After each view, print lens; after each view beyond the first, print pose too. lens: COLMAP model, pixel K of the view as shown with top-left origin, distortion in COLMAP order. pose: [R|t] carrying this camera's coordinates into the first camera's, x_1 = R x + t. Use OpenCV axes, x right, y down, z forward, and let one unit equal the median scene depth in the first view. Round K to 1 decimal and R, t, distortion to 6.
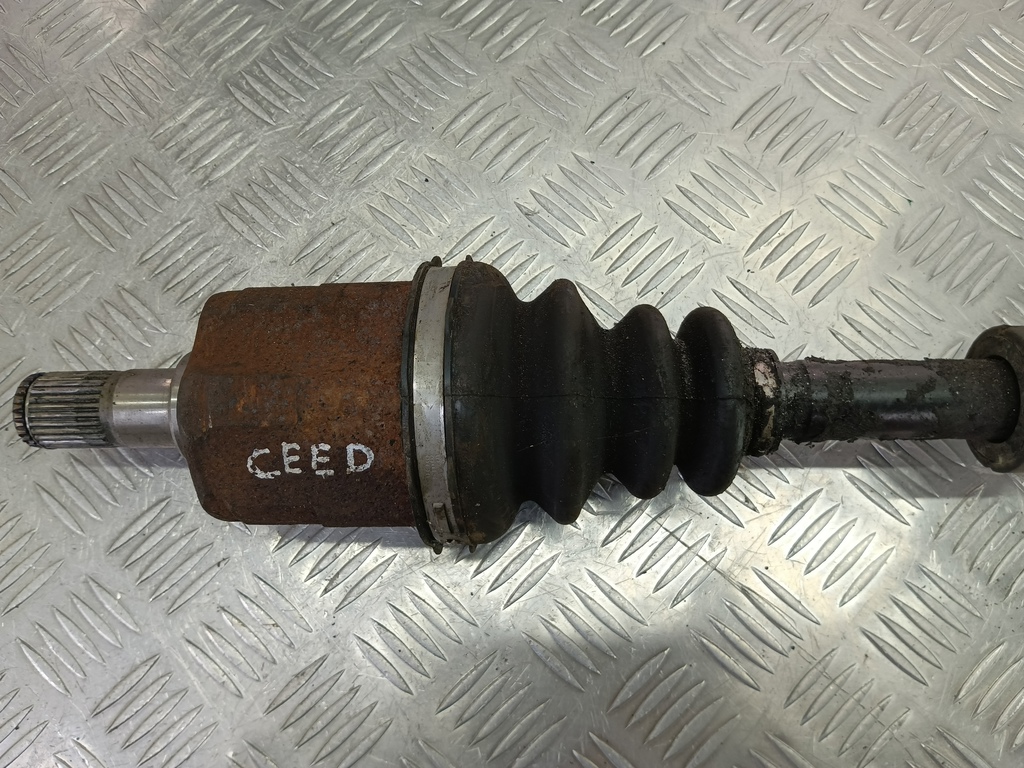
lens RADIAL K [[851.9, 0, 554.1], [0, 851.9, 385.8], [0, 0, 1]] dist [0.113670, -0.244544]
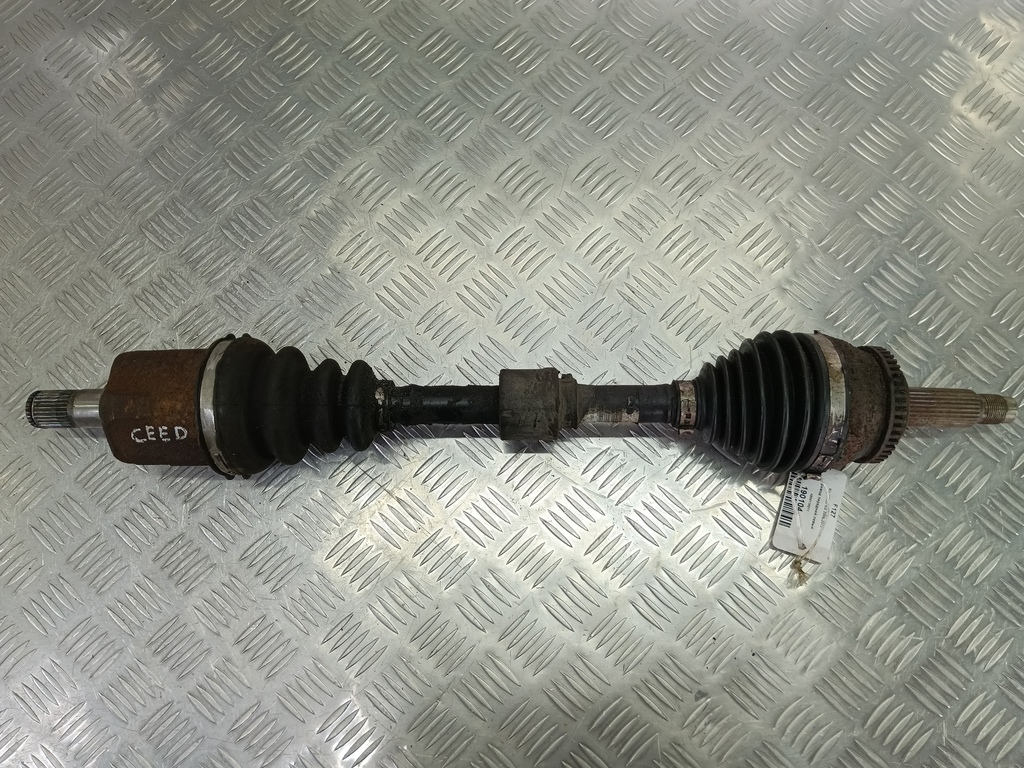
lens RADIAL K [[851.9, 0, 554.1], [0, 851.9, 385.8], [0, 0, 1]] dist [0.113670, -0.244544]
pose [[0.999856, -0.000222, -0.016975, 0.606238], [0.000615, 0.999732, 0.023154, -0.068615], [0.016966, -0.023161, 0.999588, -0.936708]]
